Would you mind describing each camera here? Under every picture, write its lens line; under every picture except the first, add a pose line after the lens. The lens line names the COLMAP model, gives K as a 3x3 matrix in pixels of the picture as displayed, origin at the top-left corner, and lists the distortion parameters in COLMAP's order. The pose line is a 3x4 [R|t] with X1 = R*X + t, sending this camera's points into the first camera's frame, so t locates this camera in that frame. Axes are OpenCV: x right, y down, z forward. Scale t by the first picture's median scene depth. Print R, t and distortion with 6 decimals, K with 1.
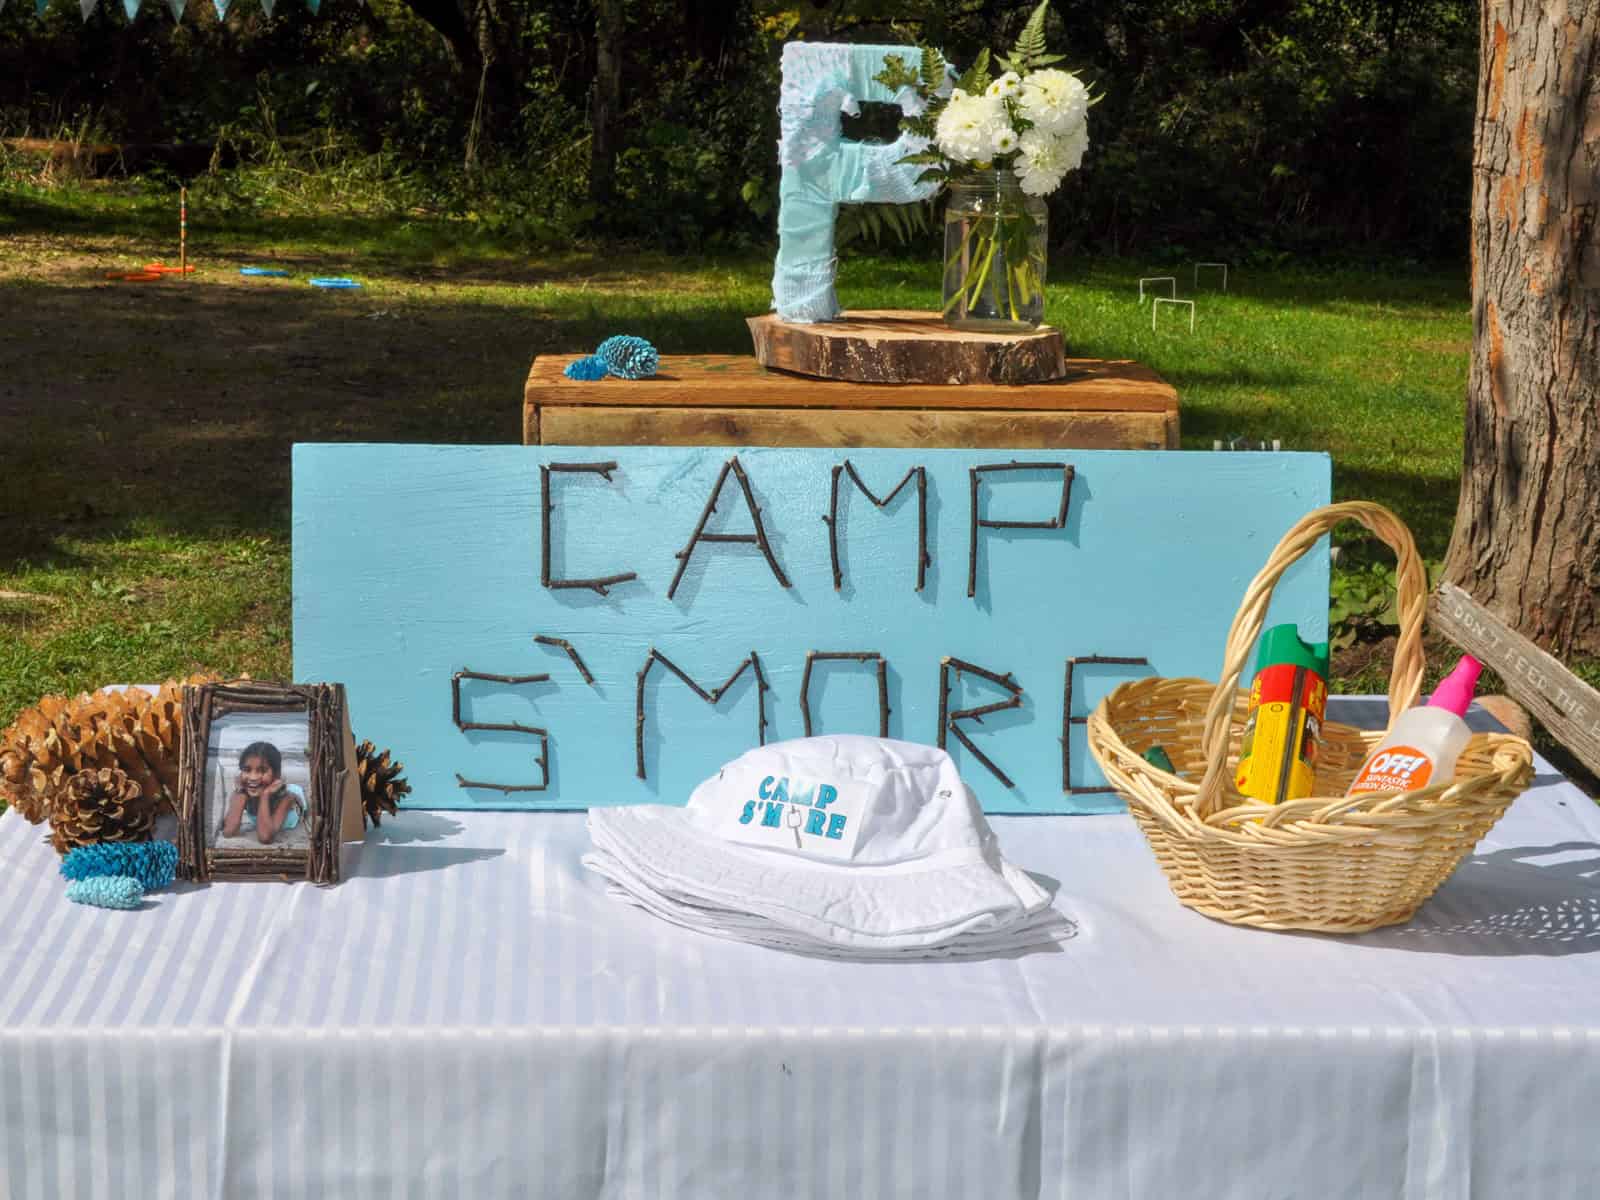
lens RADIAL K [[3427.4, 0, 800.0], [0, 3427.4, 600.0], [0, 0, 1]] dist [0.302272, -0.106874]
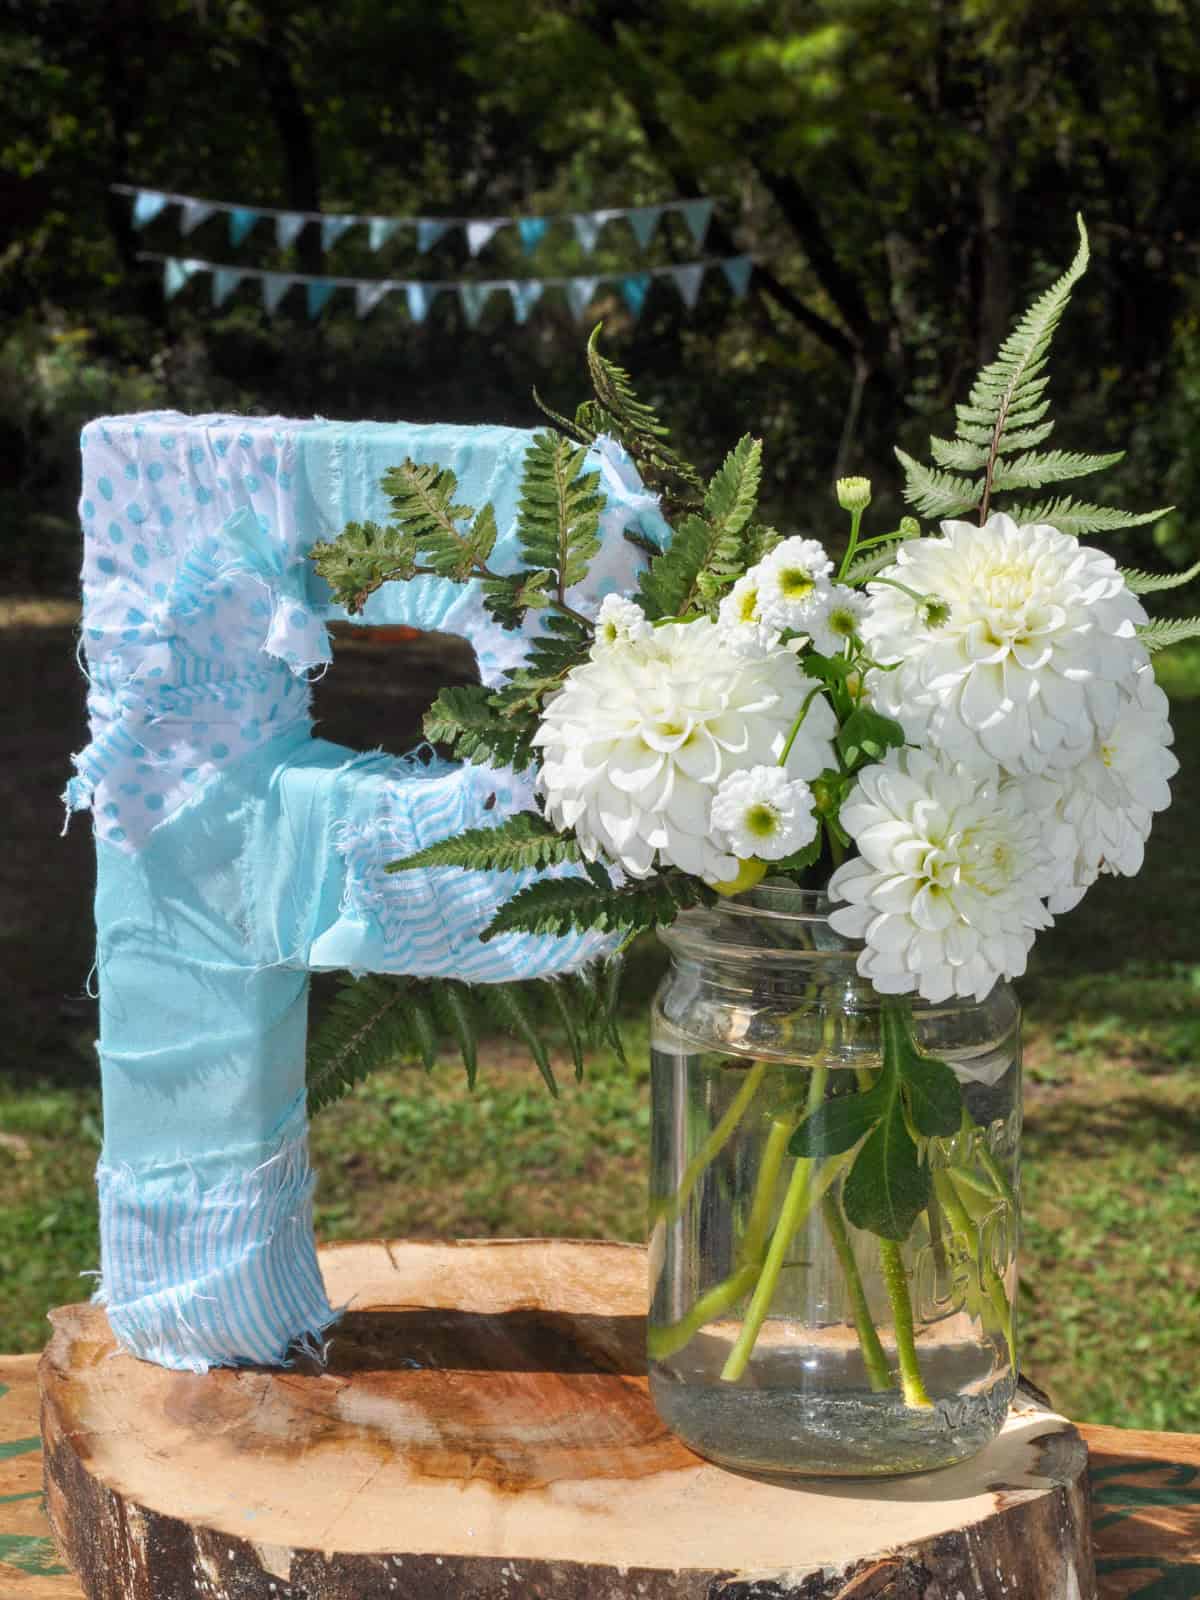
lens RADIAL K [[3448.9, 0, 600.0], [0, 3448.9, 800.0], [0, 0, 1]] dist [0.023117, -0.191148]
pose [[0.977898, 0.018428, -0.208268, 0.098628], [-0.024297, 0.999376, -0.025656, -0.126212], [0.207665, 0.030149, 0.977735, 0.747648]]
